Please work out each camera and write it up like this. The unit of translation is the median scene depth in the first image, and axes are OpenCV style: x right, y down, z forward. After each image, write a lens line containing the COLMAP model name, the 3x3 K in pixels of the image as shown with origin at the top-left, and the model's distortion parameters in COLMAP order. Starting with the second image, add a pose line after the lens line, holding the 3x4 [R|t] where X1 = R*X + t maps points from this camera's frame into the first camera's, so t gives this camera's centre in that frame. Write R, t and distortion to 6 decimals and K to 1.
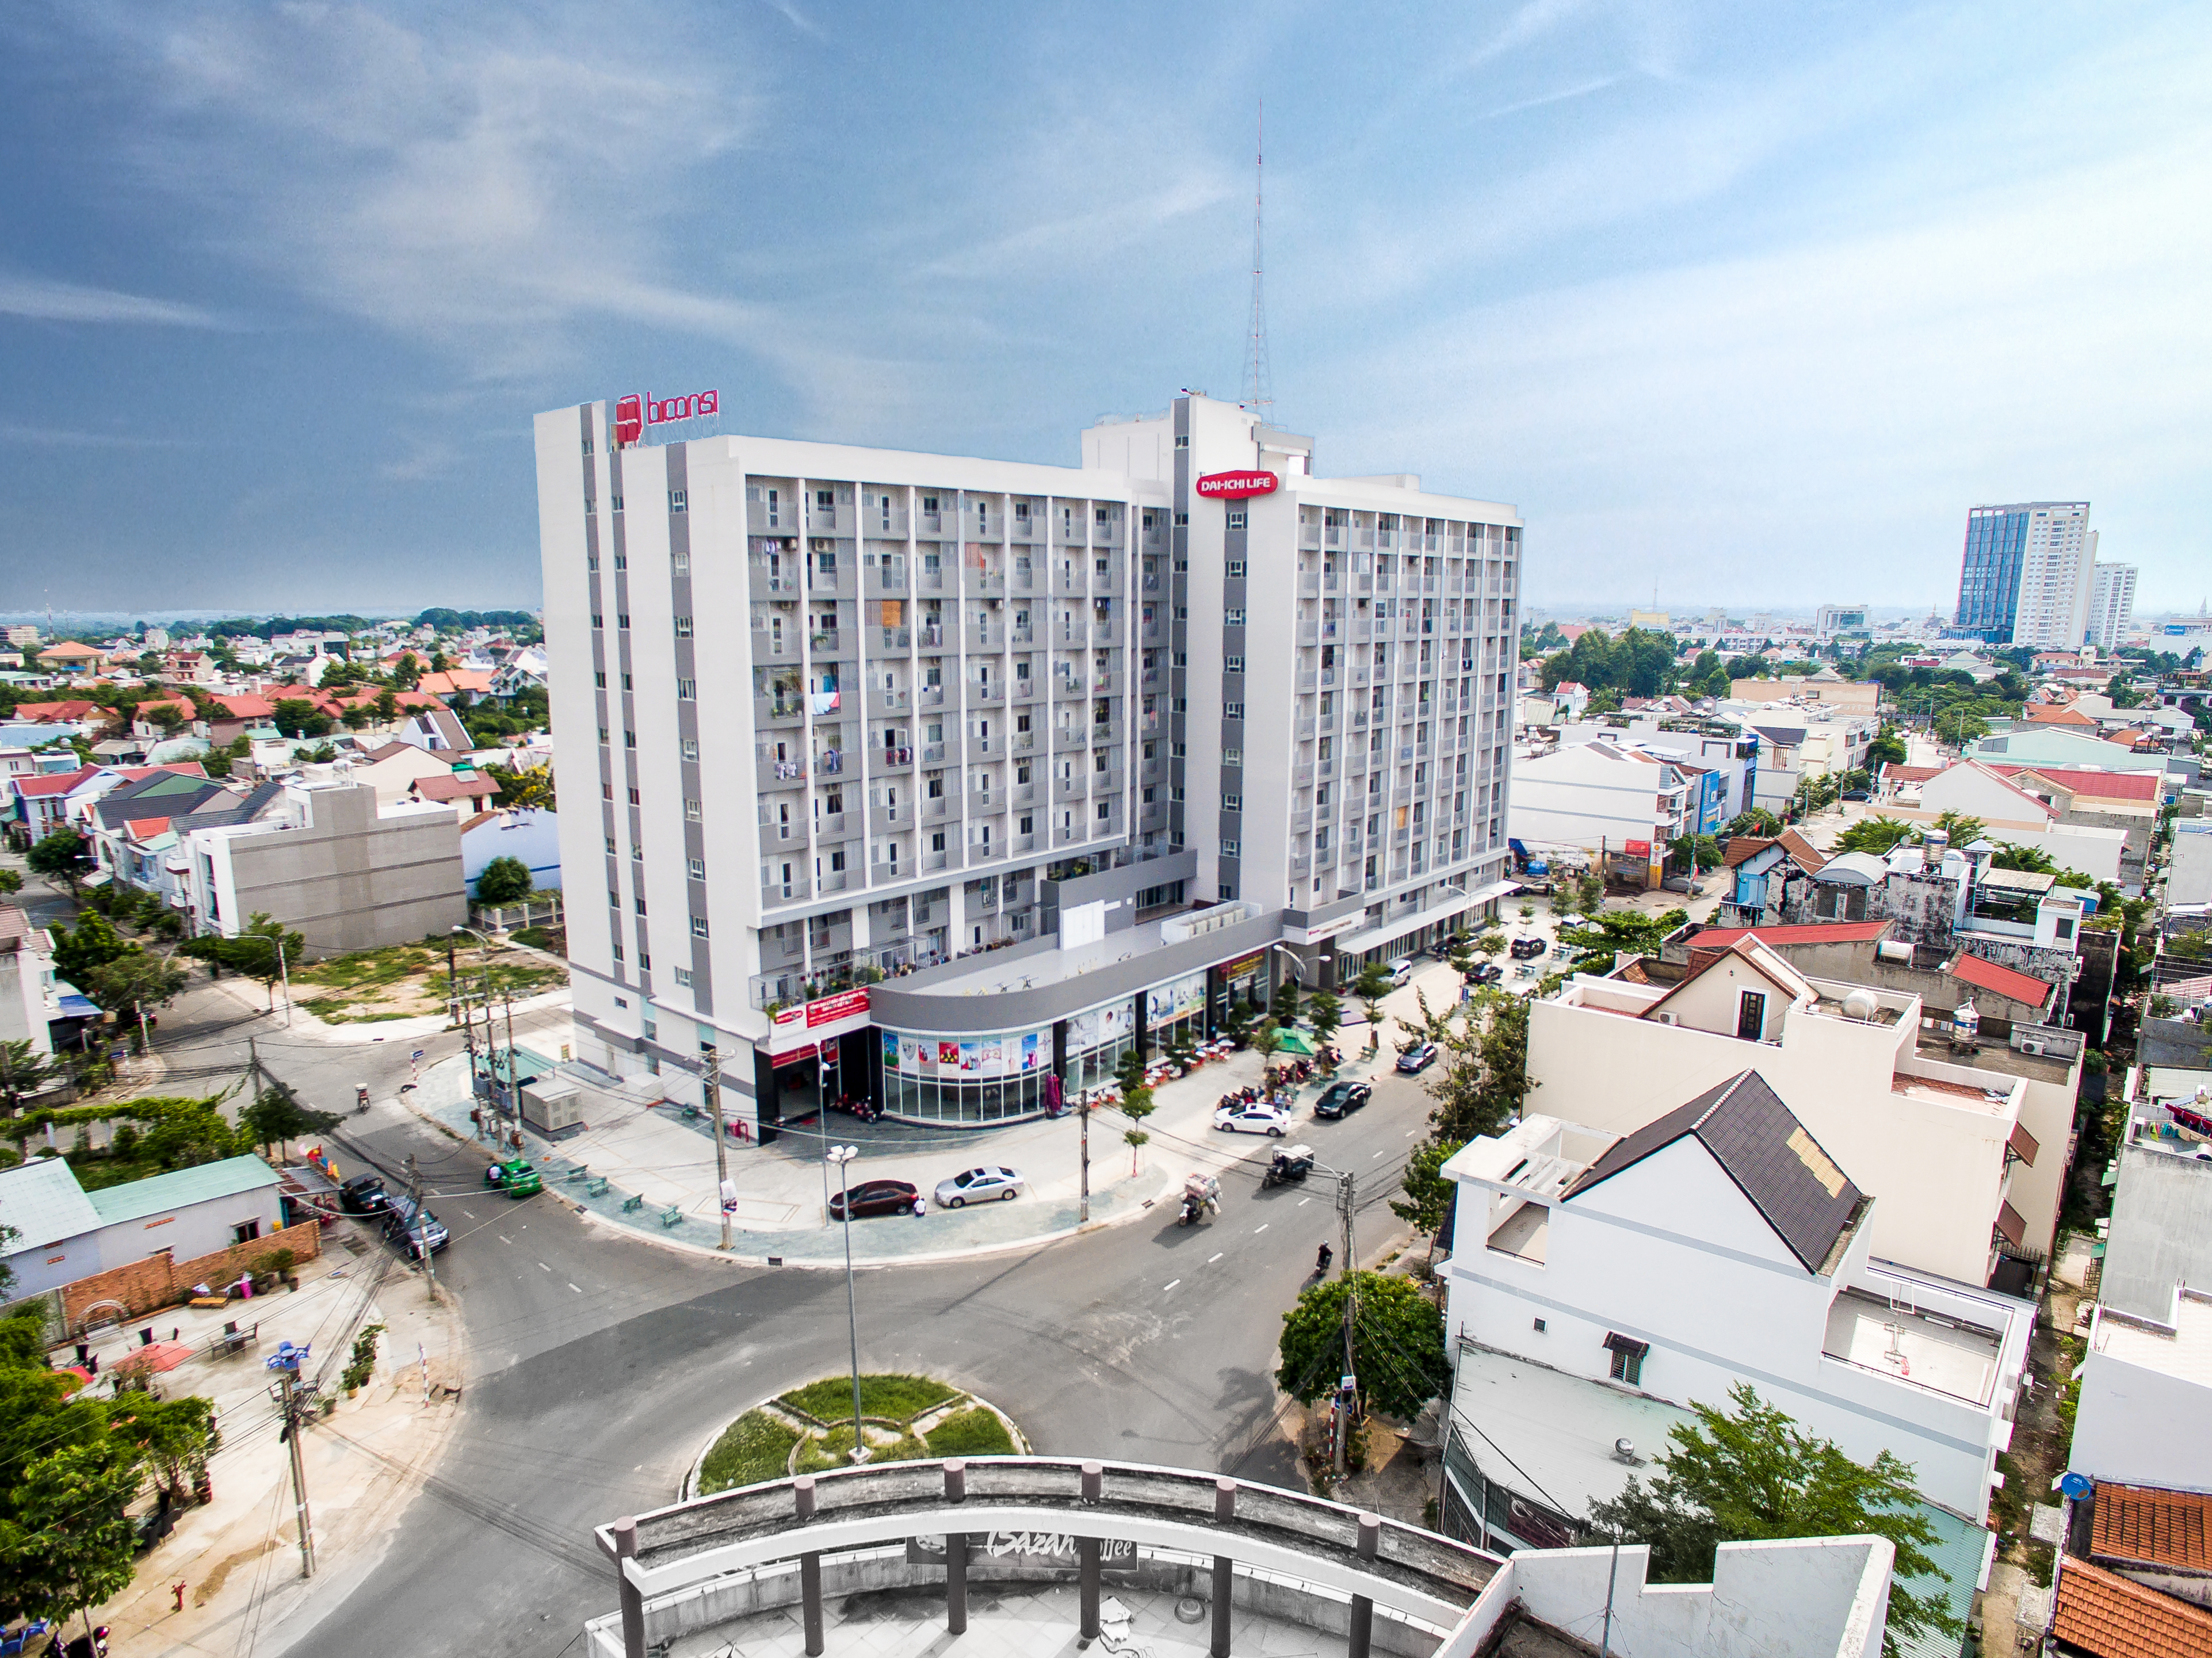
lens RADIAL K [[1297.2, 0, 1112.8], [0, 1297.2, 829.6], [0, 0, 1]] dist [-0.056505, -0.005697]
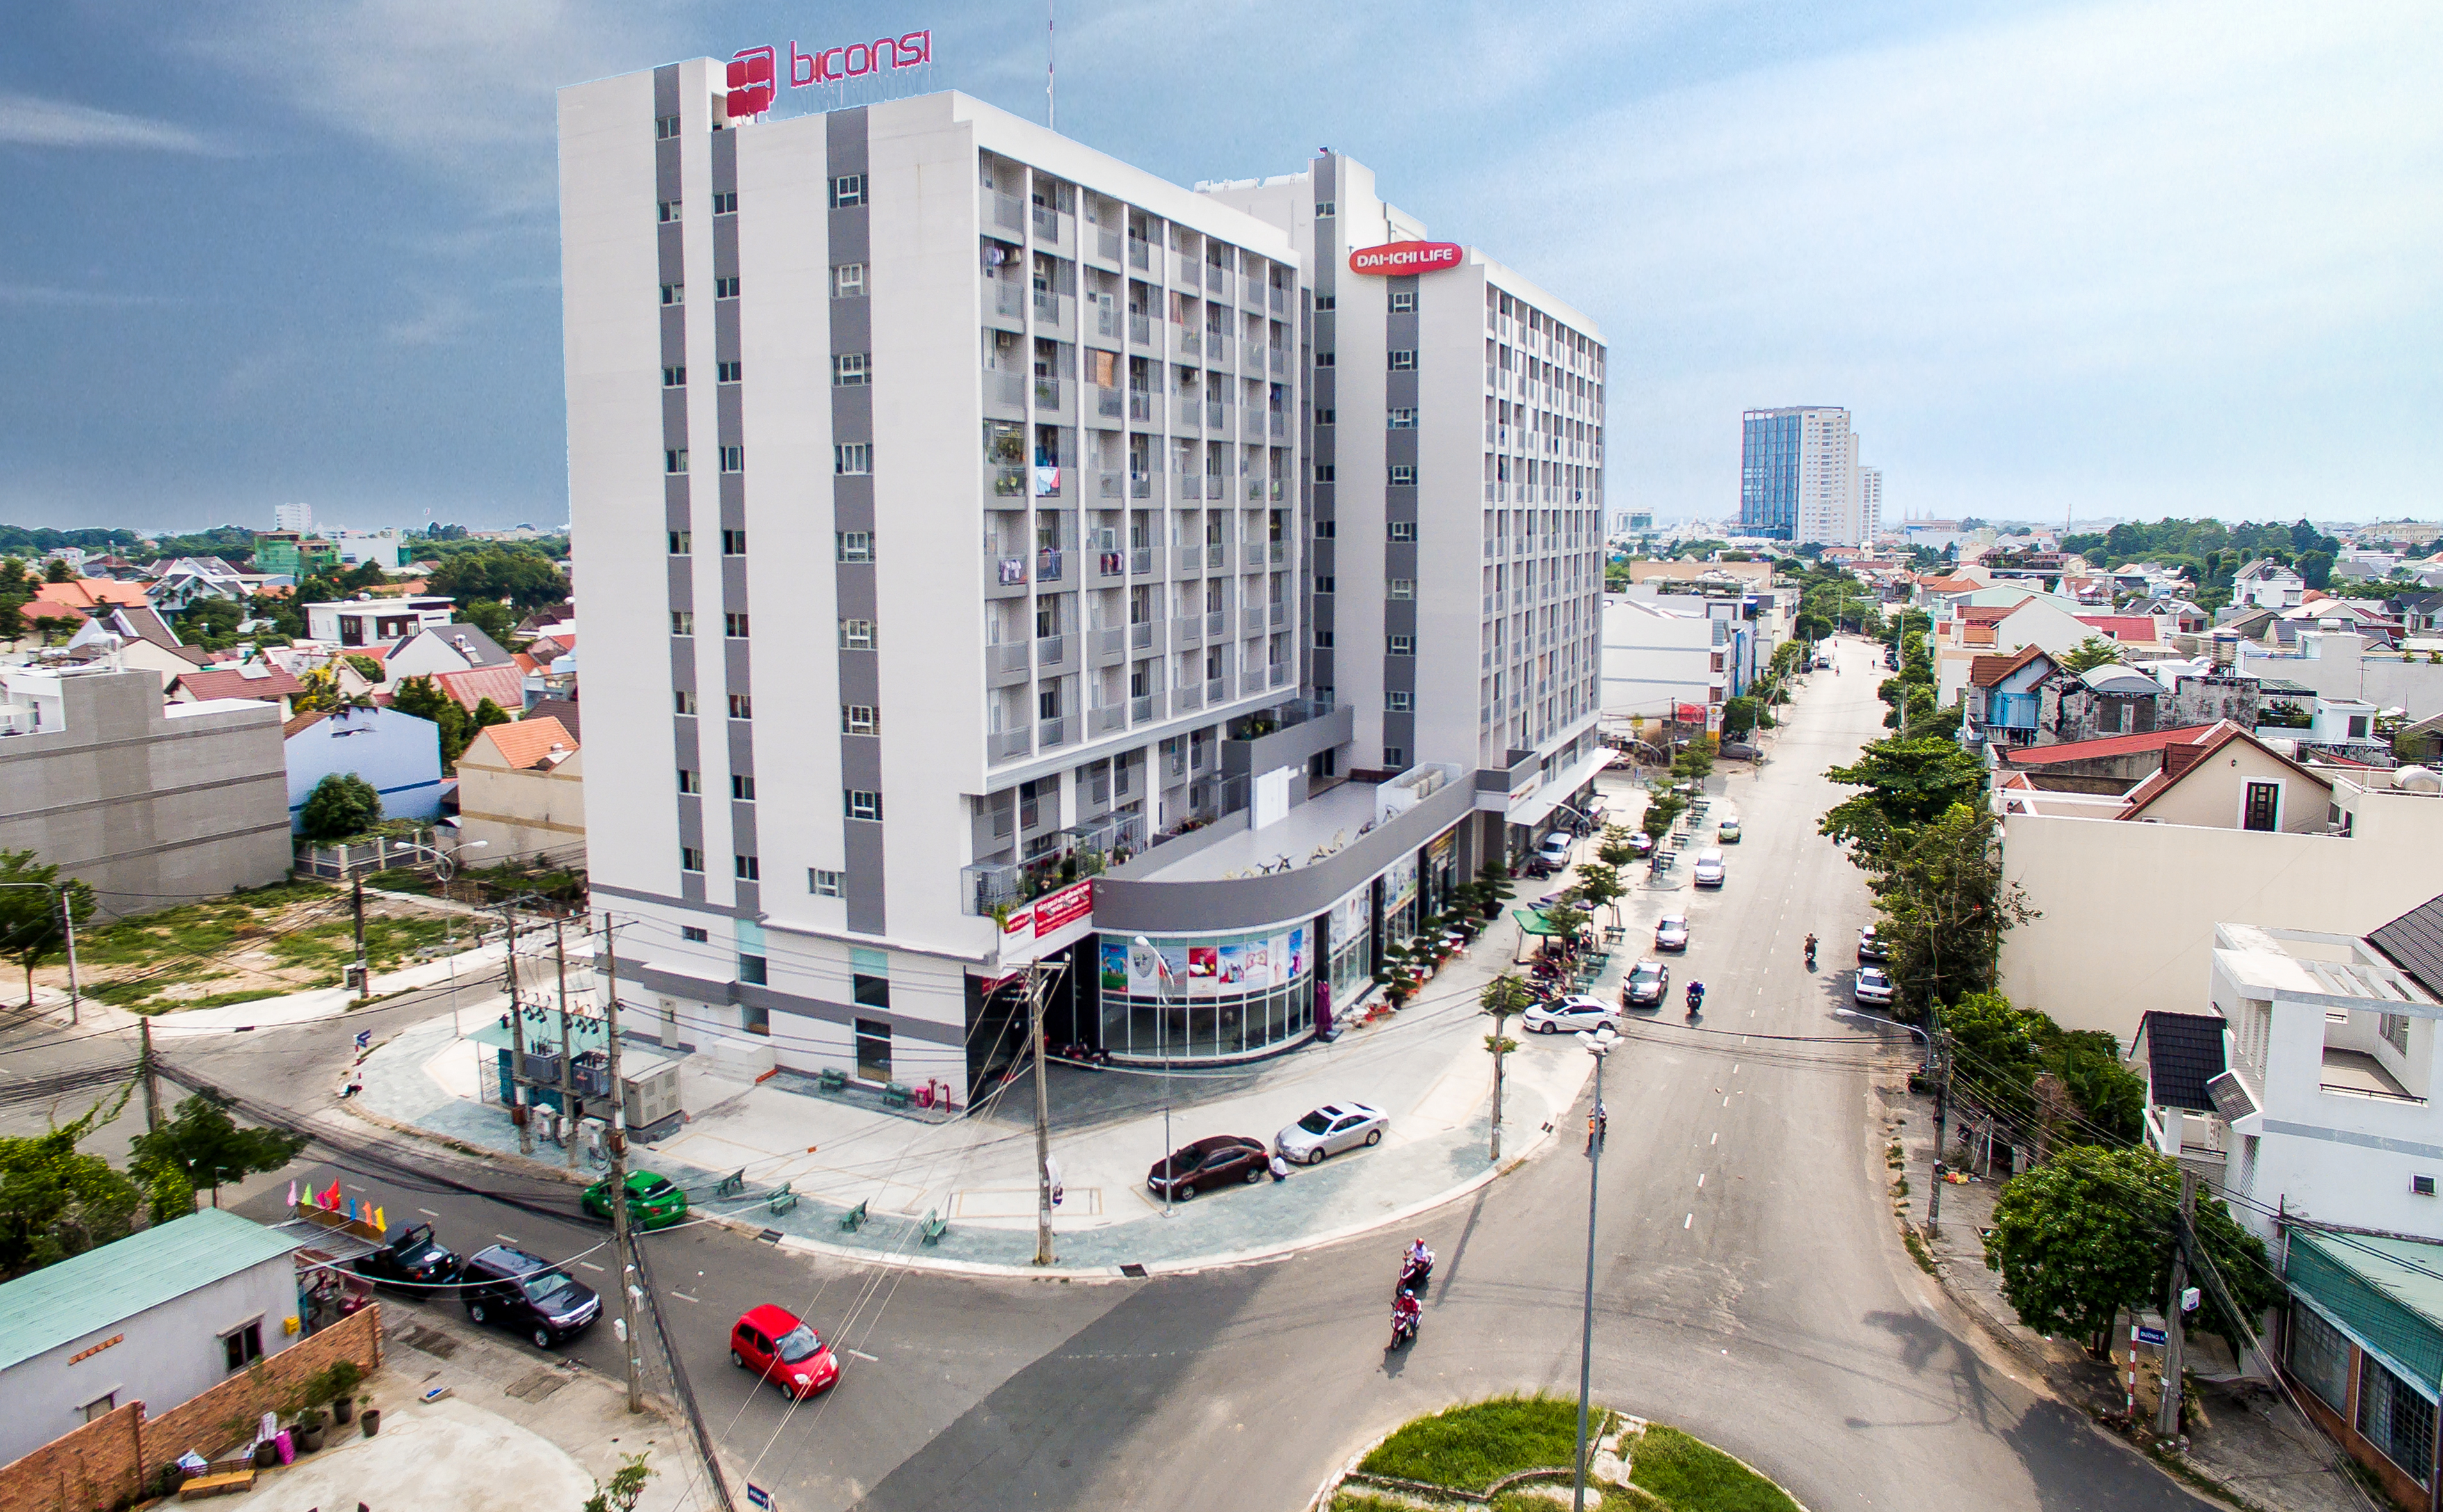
lens RADIAL K [[1440.5, 0, 1248.1], [0, 1440.5, 654.5], [0, 0, 1]] dist [-0.066234, 0.016803]
pose [[0.968052, -0.030284, 0.248913, -0.294233], [0.048764, 0.996465, -0.068414, 0.054996], [-0.245961, 0.078367, 0.966107, 0.190556]]
